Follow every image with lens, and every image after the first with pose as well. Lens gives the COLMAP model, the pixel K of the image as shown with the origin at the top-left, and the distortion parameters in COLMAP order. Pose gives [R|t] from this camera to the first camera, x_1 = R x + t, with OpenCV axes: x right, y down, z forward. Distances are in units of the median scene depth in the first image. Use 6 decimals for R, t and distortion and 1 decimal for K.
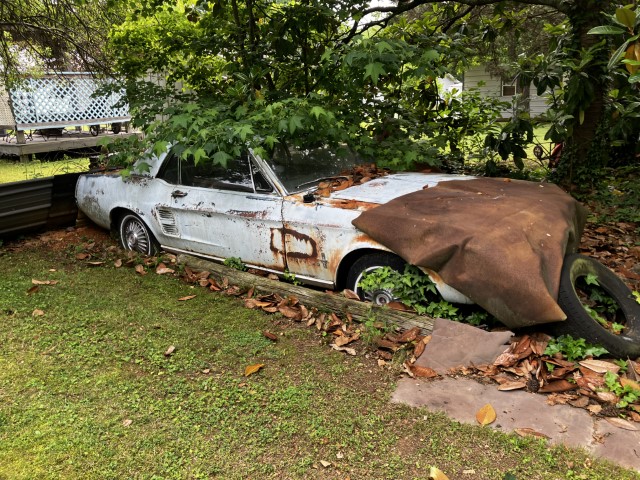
lens RADIAL K [[530.6, 0, 319.8], [0, 530.6, 242.1], [0, 0, 1]] dist [0.015071, 0.008256]
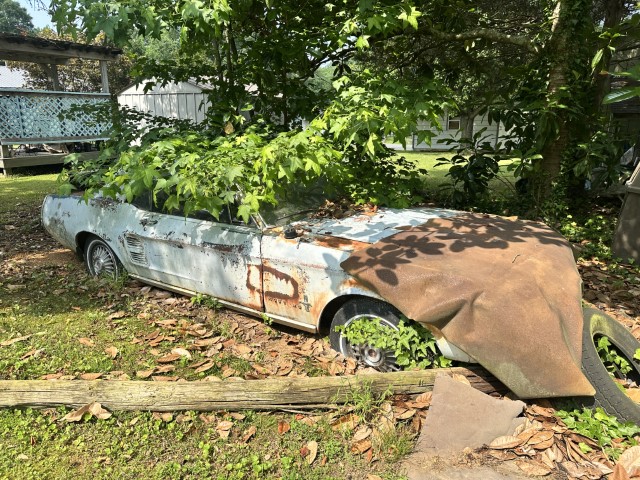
lens RADIAL K [[458.4, 0, 319.2], [0, 458.4, 245.9], [0, 0, 1]] dist [0.000596, -0.003461]
pose [[0.997361, 0.024714, 0.068267, -0.025204], [-0.024068, 0.999658, -0.010277, -0.053792], [-0.068498, 0.008607, 0.997614, 0.212537]]
